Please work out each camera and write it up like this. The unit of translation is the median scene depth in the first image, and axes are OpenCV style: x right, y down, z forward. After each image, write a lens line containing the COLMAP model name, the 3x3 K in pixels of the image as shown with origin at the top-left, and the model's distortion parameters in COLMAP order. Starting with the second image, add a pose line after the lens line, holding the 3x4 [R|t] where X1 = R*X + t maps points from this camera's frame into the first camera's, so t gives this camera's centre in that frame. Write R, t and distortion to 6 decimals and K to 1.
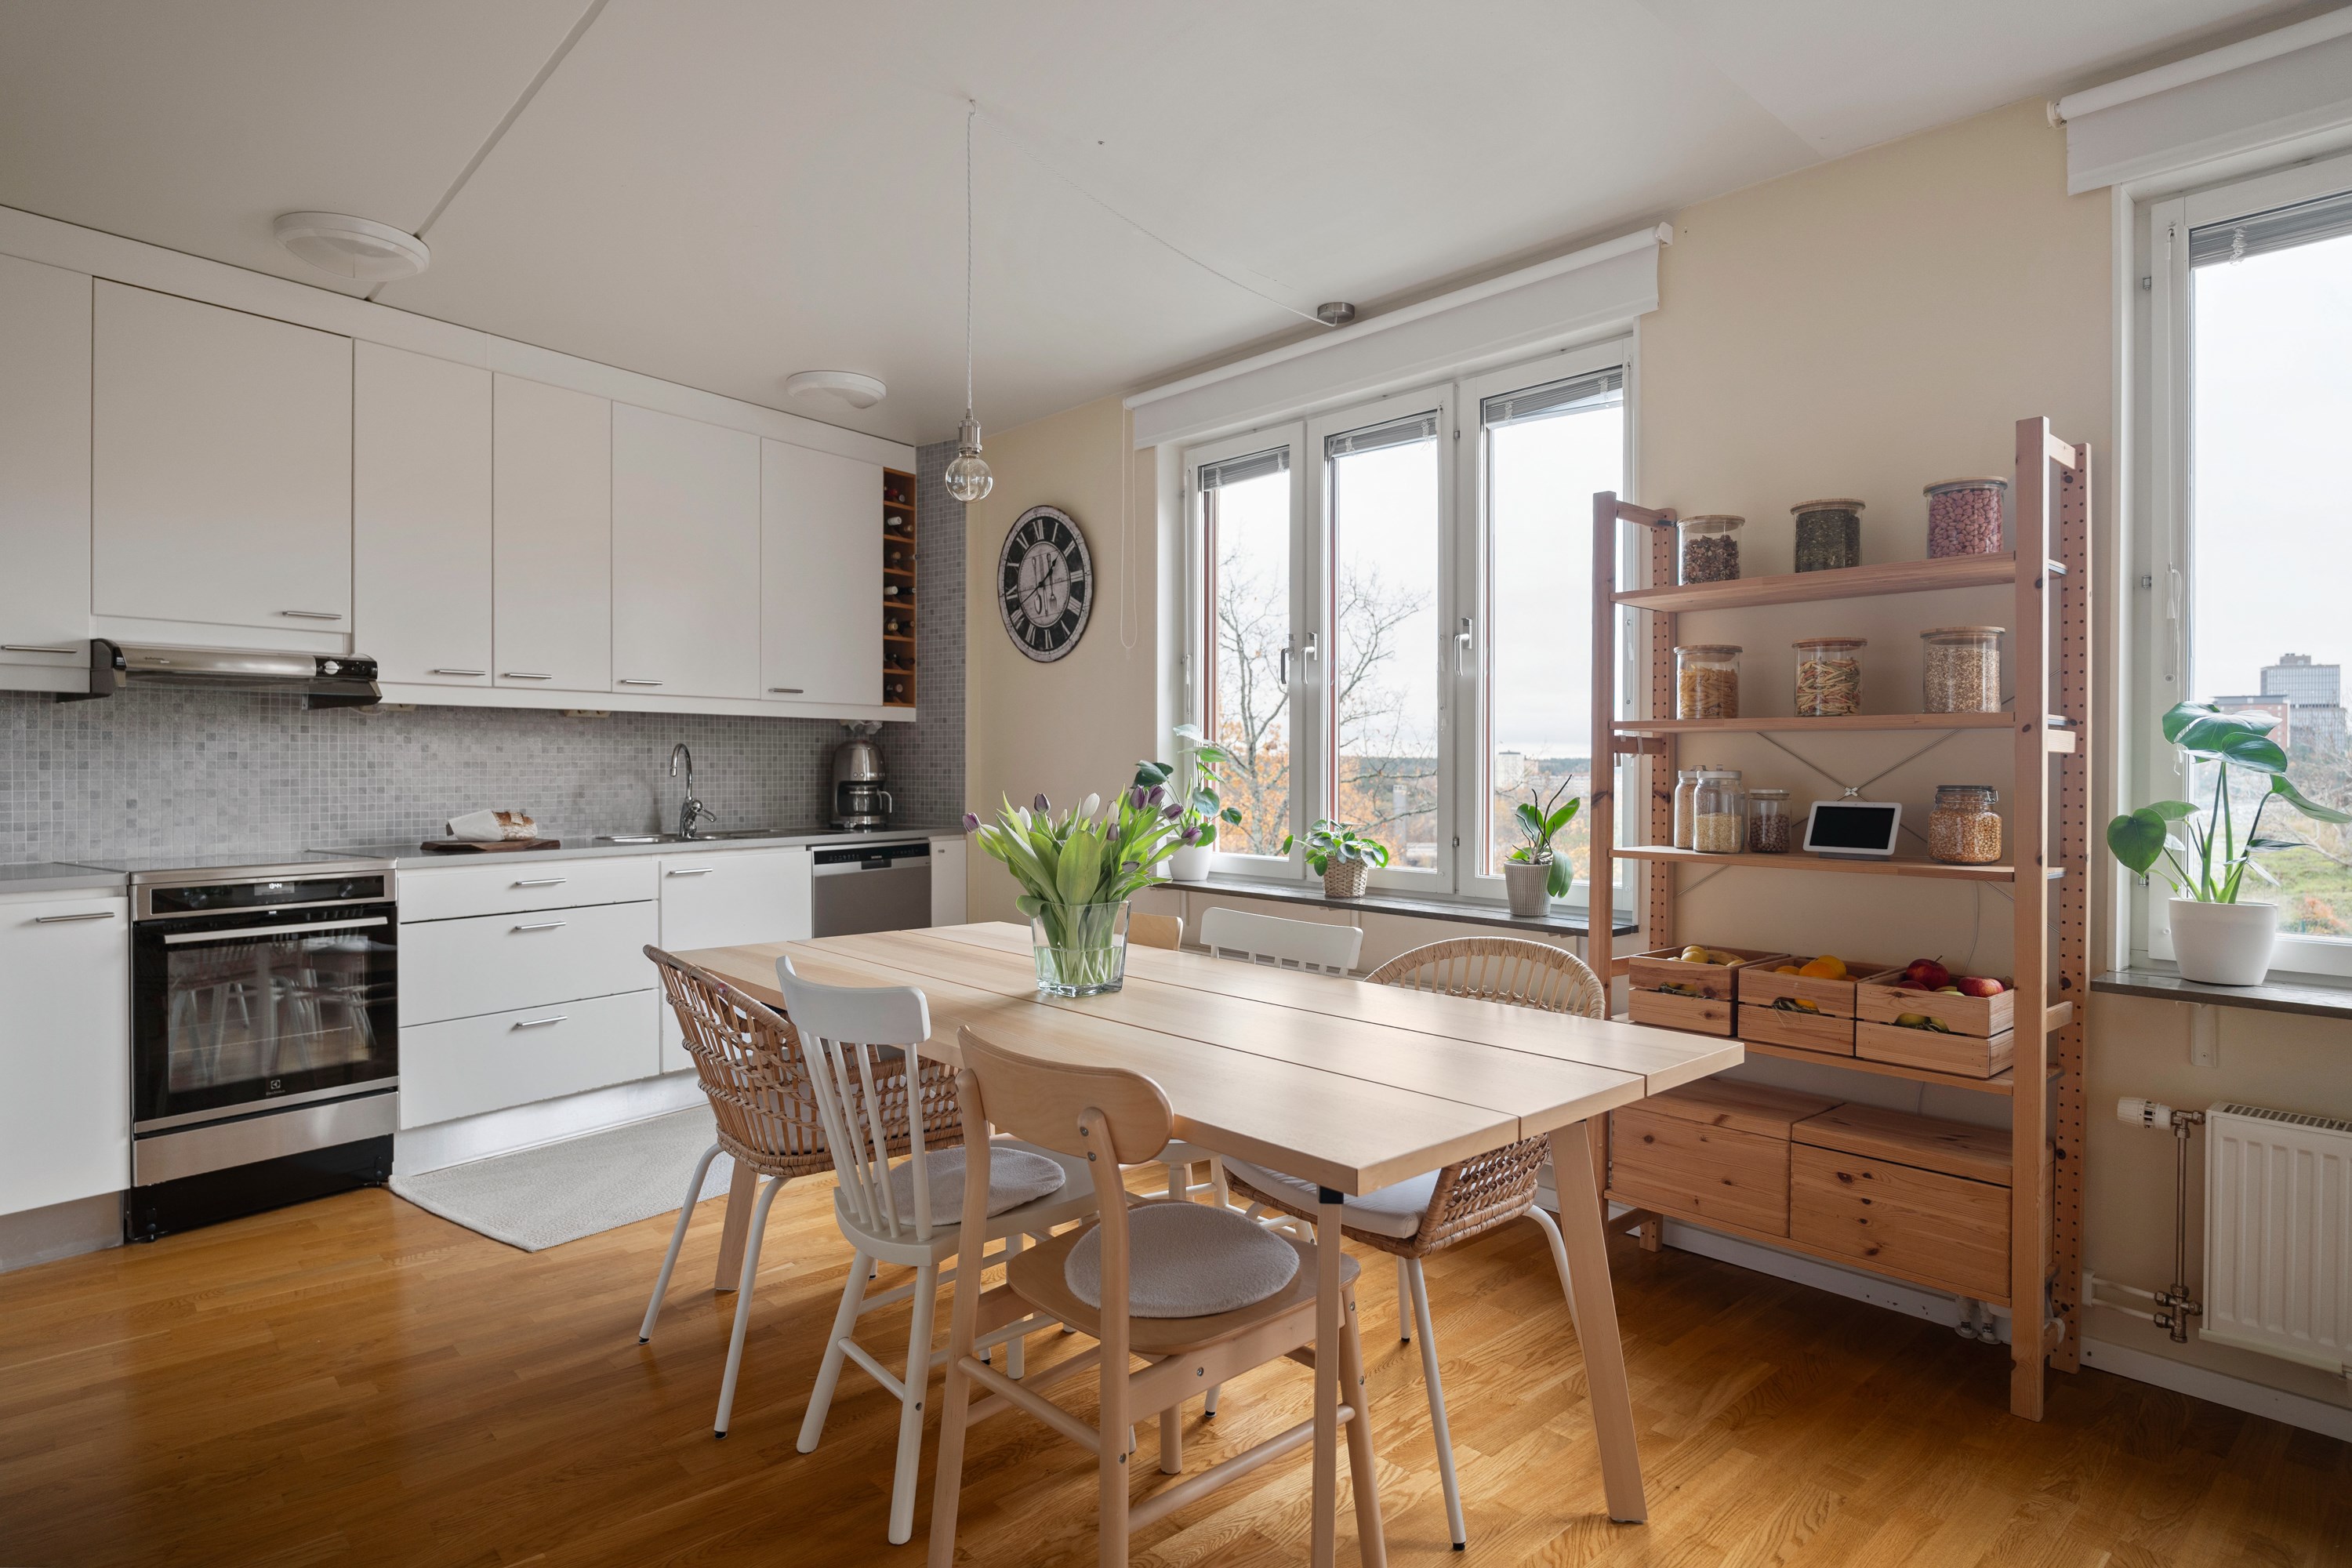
lens RADIAL K [[1271.1, 0, 1176.0], [0, 1271.1, 784.0], [0, 0, 1]] dist [-0.004574, -0.000037]
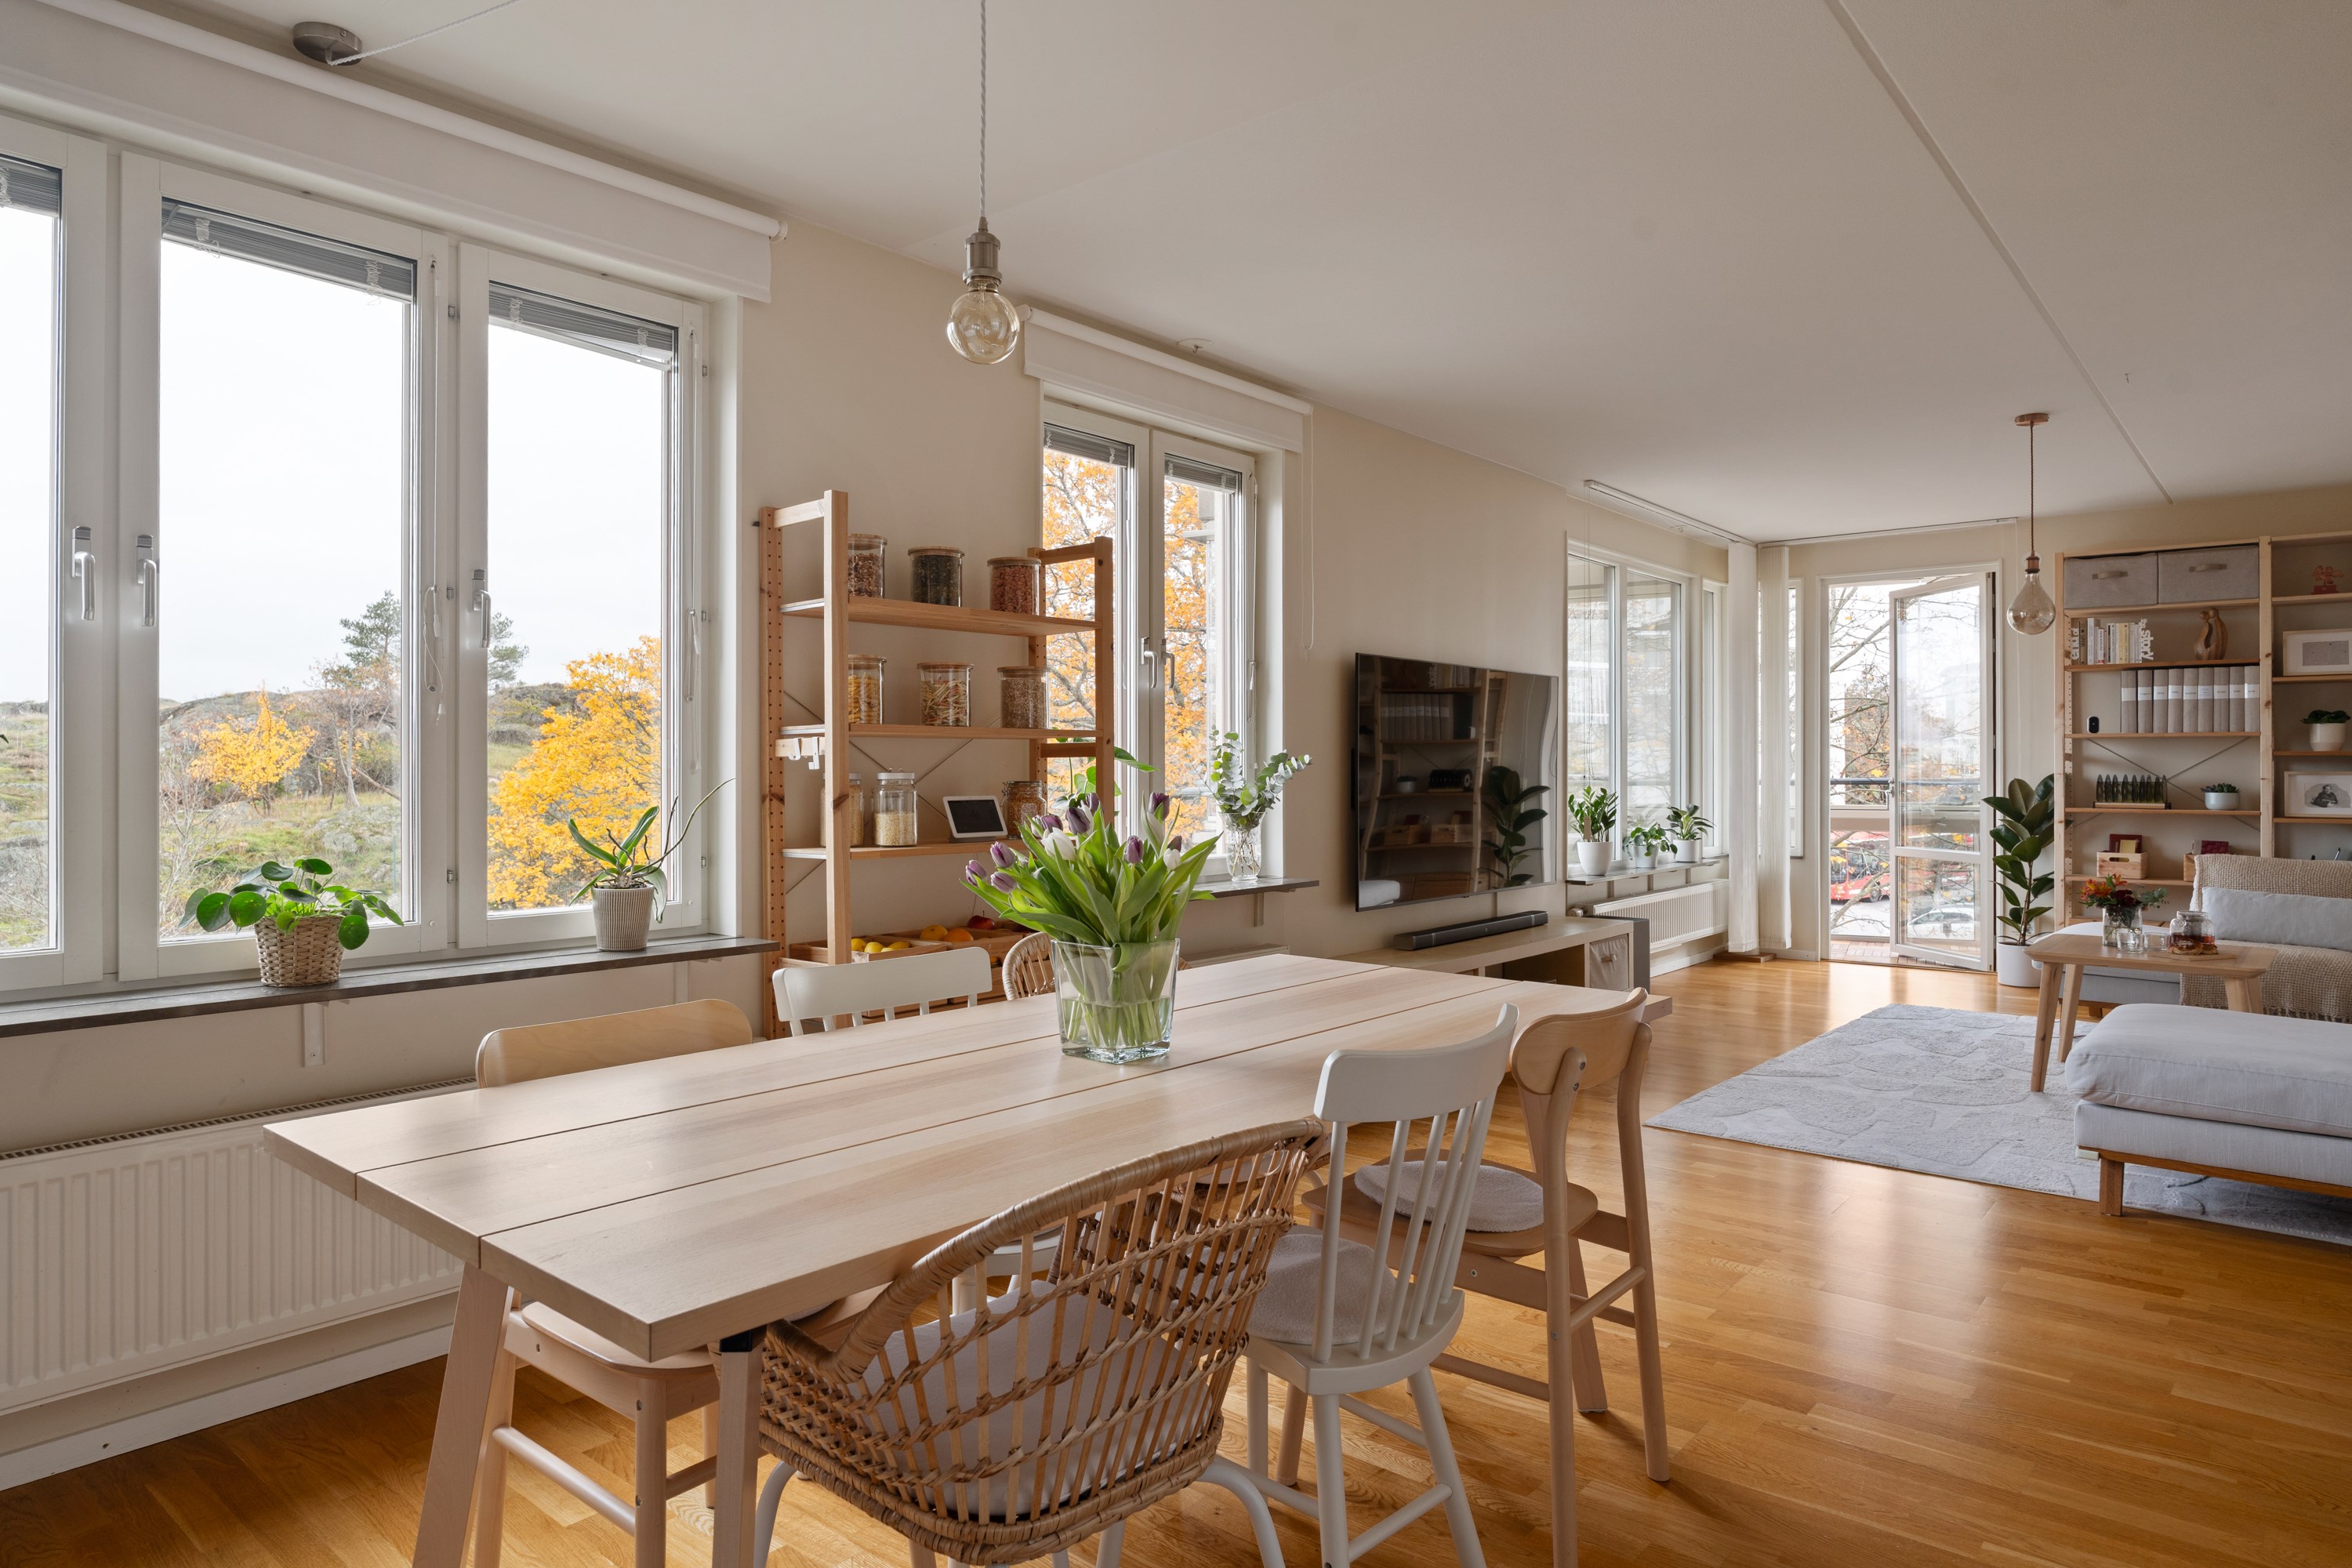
lens RADIAL K [[1425.3, 0, 1180.8], [0, 1425.3, 756.4], [0, 0, 1]] dist [-0.000074, -0.000158]
pose [[-0.120414, -0.000094, 0.992724, -0.697846], [0.014438, 0.999894, 0.001846, -0.020154], [-0.992619, 0.014555, -0.120400, 0.761331]]
